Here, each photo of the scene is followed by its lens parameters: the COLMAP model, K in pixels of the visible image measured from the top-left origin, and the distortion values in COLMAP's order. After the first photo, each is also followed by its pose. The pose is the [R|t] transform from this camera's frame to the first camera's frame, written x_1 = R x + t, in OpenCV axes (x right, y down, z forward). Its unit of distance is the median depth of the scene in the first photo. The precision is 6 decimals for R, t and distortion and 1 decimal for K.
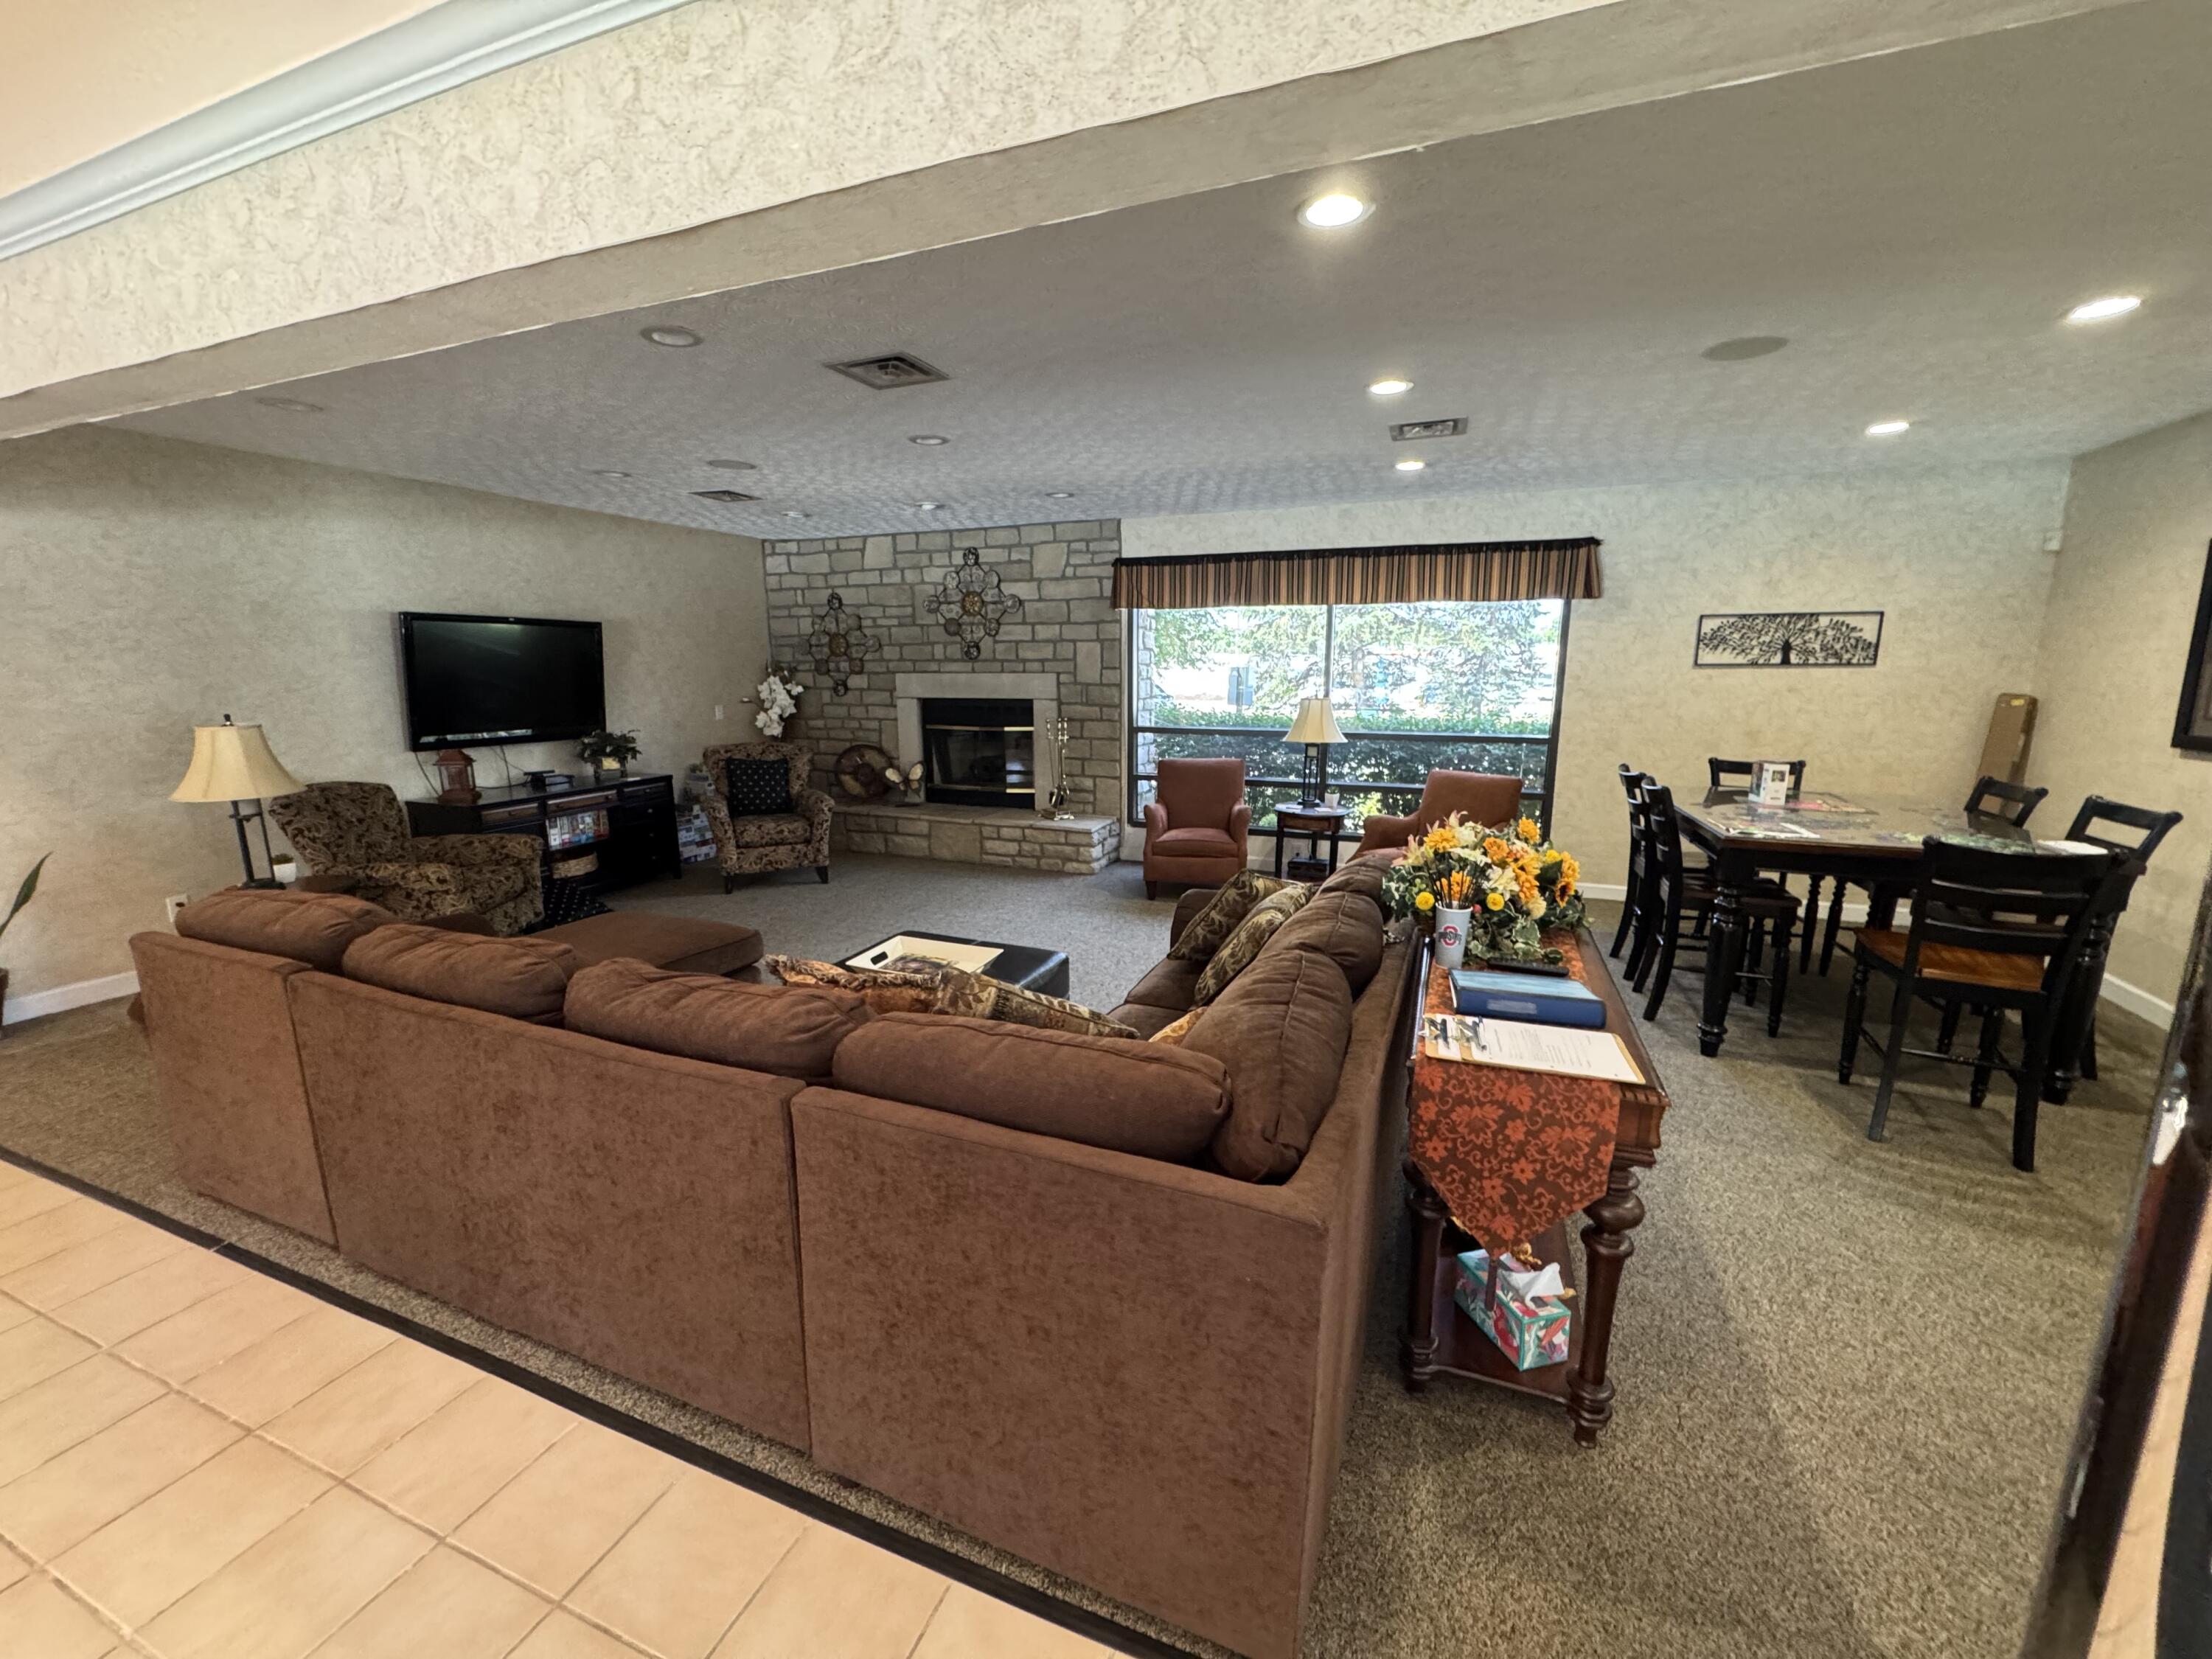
lens RADIAL K [[882.5, 0, 1094.3], [0, 882.5, 836.8], [0, 0, 1]] dist [-0.004343, 0.000659]
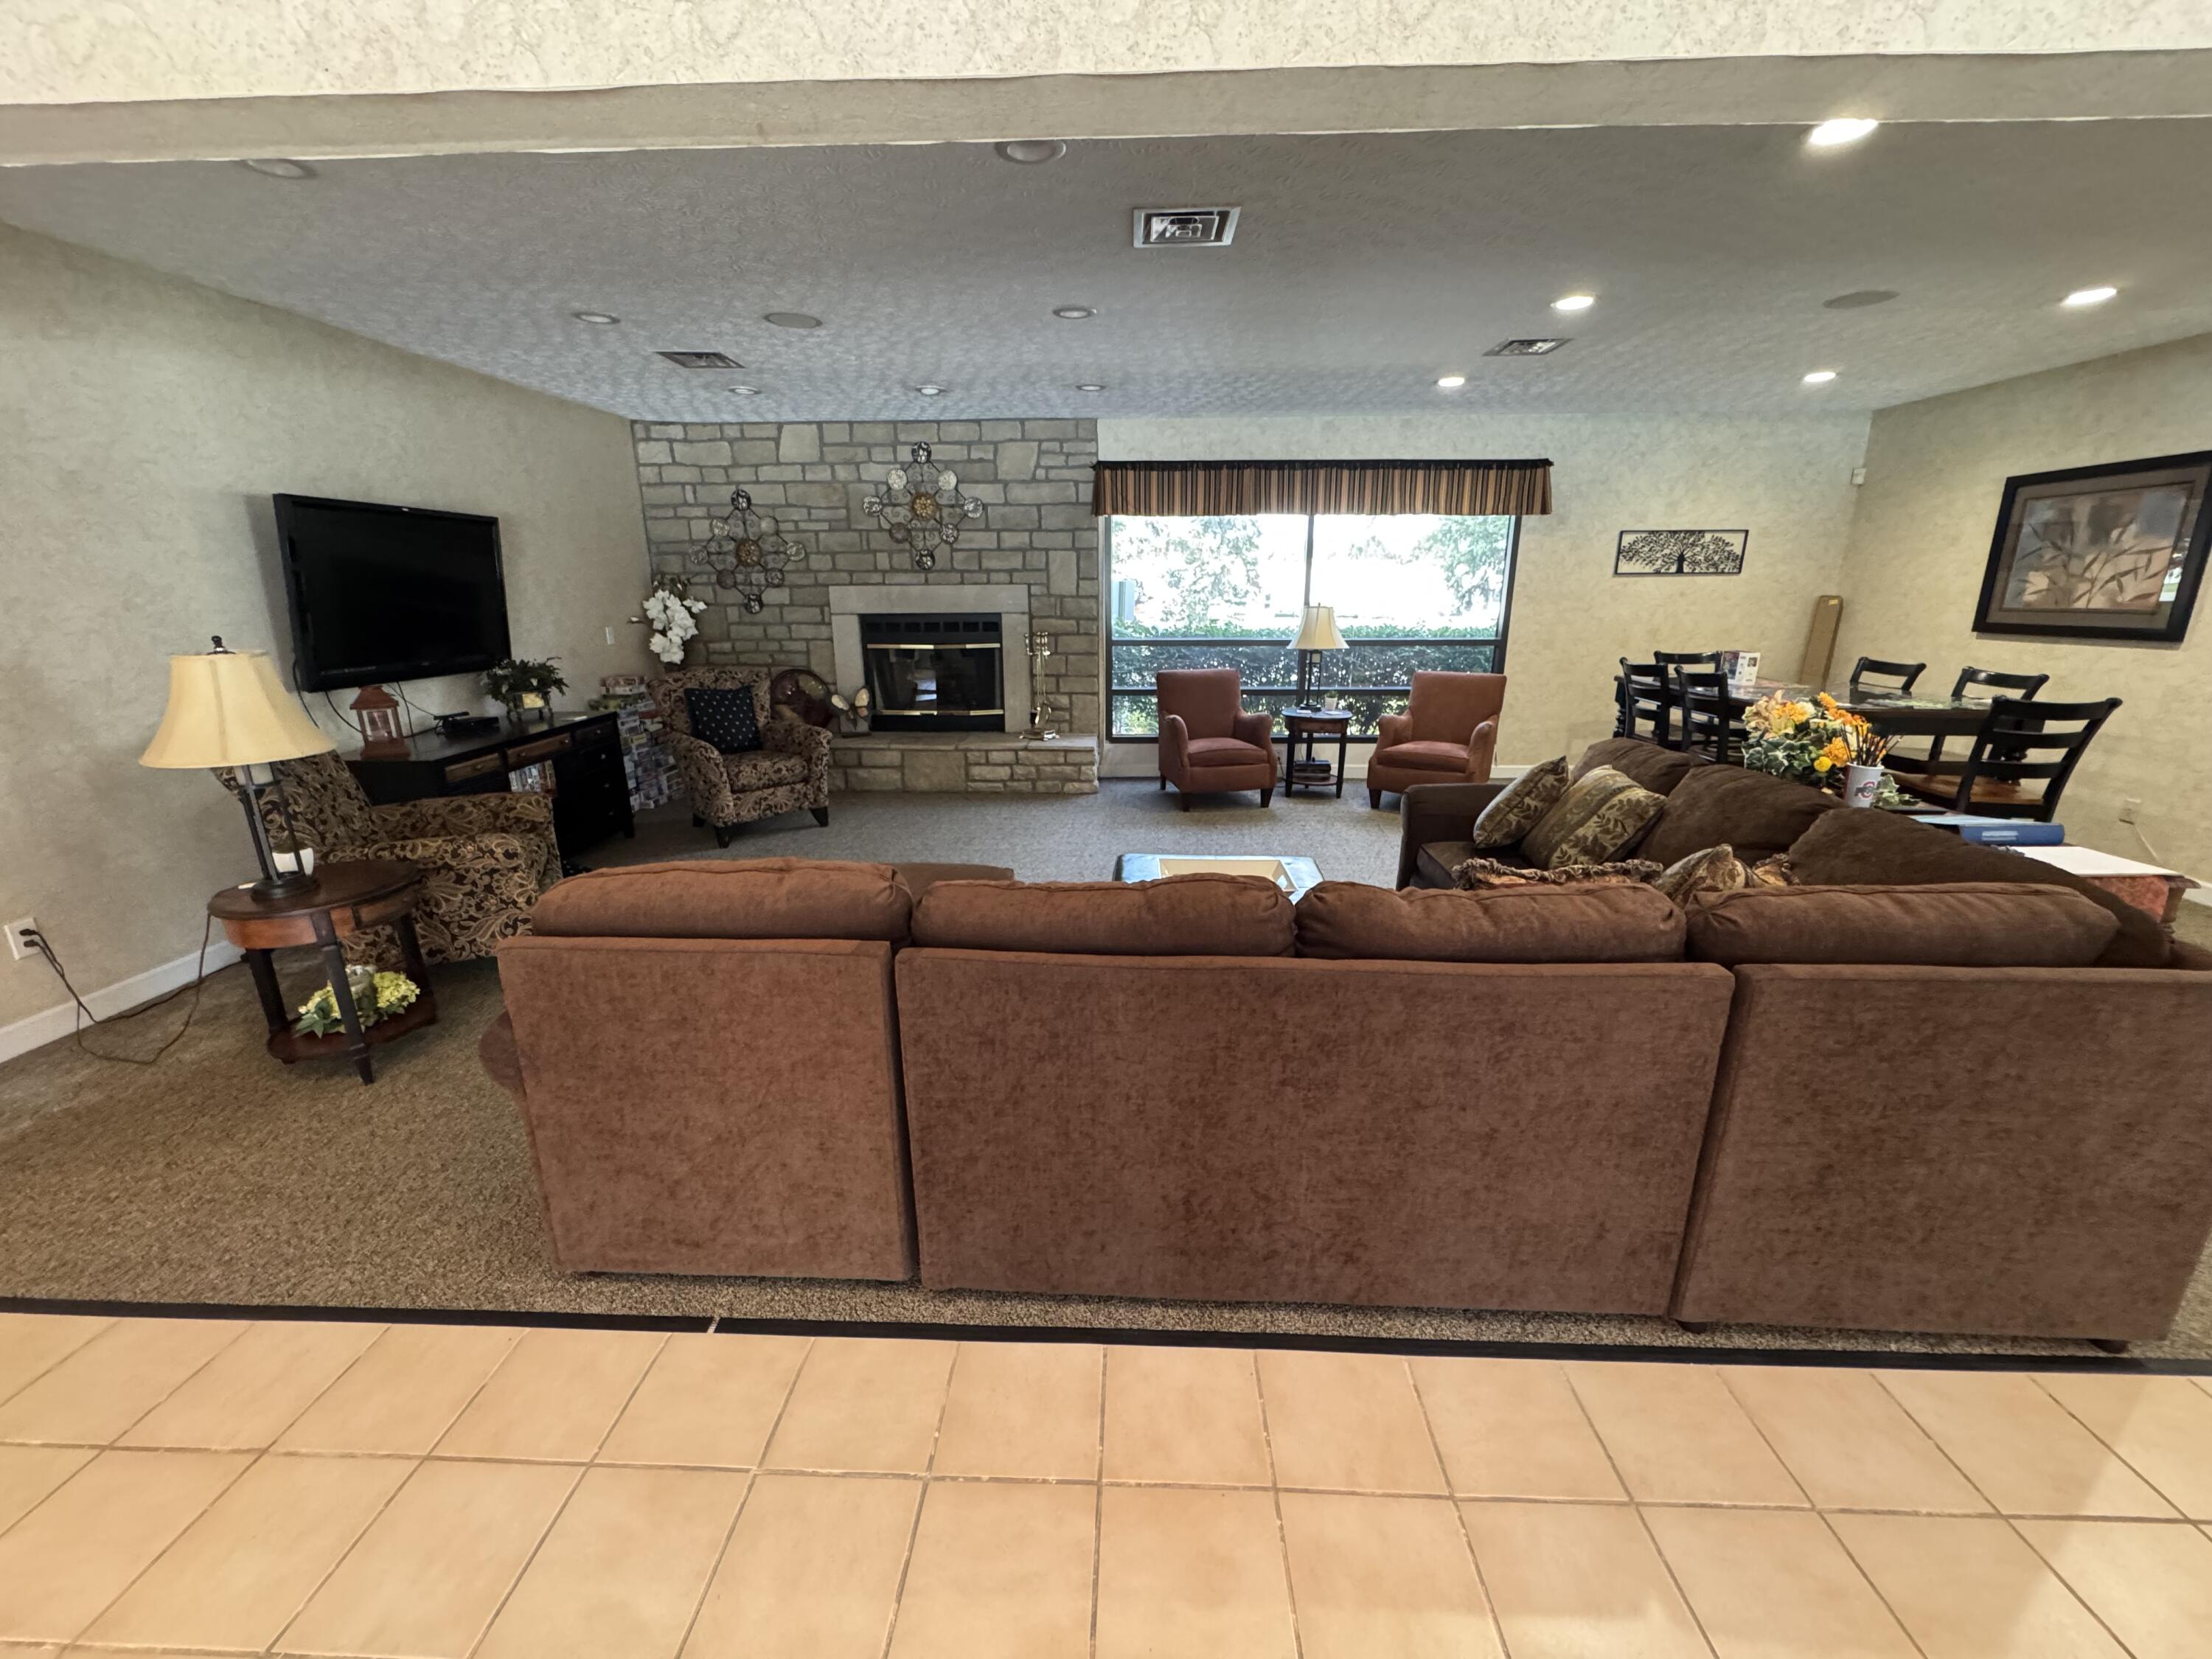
lens RADIAL K [[882.5, 0, 1100.4], [0, 882.5, 838.6], [0, 0, 1]] dist [-0.004343, 0.000659]
pose [[0.941424, -0.095435, 0.323438, -0.351636], [0.066868, 0.992904, 0.098338, -0.003464], [-0.330528, -0.070951, 0.941126, 0.077105]]
